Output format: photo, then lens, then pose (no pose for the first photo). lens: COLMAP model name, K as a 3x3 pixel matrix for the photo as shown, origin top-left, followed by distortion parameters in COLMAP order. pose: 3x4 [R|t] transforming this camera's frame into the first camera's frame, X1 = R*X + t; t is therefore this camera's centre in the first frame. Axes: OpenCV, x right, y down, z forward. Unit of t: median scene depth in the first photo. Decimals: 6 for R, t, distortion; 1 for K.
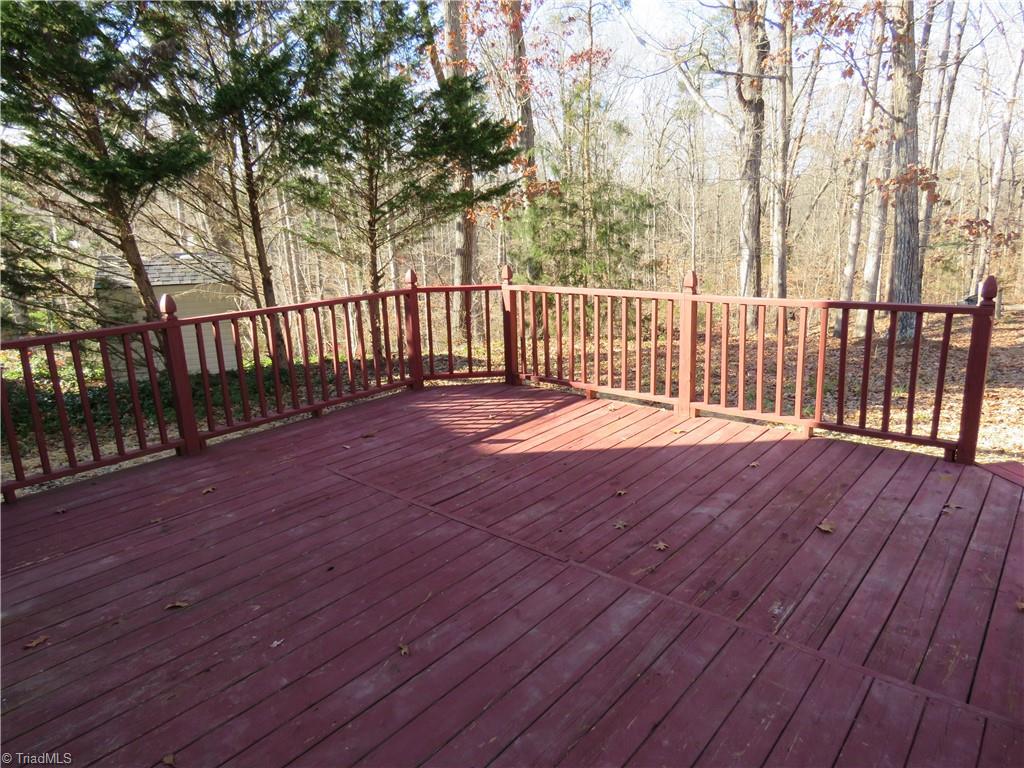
lens RADIAL K [[656.6, 0, 512.0], [0, 656.6, 384.0], [0, 0, 1]] dist [-0.013163, 0.005941]
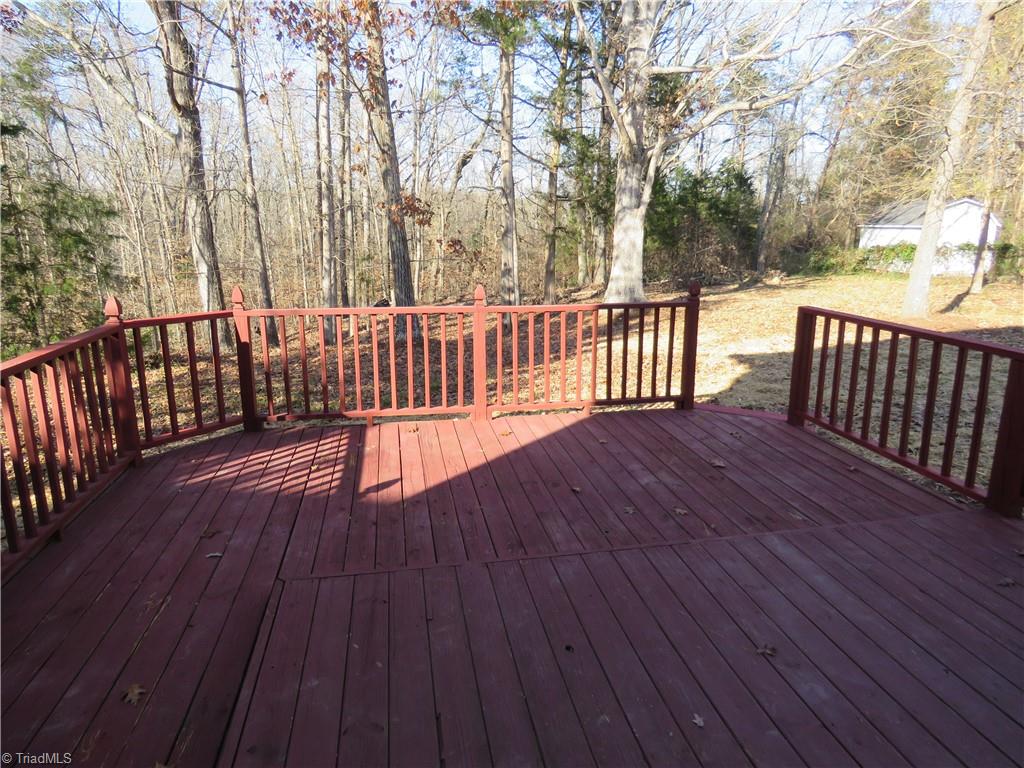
lens RADIAL K [[656.6, 0, 512.0], [0, 656.6, 384.0], [0, 0, 1]] dist [-0.013163, 0.005941]
pose [[0.598339, -0.146147, 0.787802, -0.605955], [0.161632, 0.985027, 0.059974, -0.074312], [-0.784771, 0.091450, 0.613002, 0.332688]]
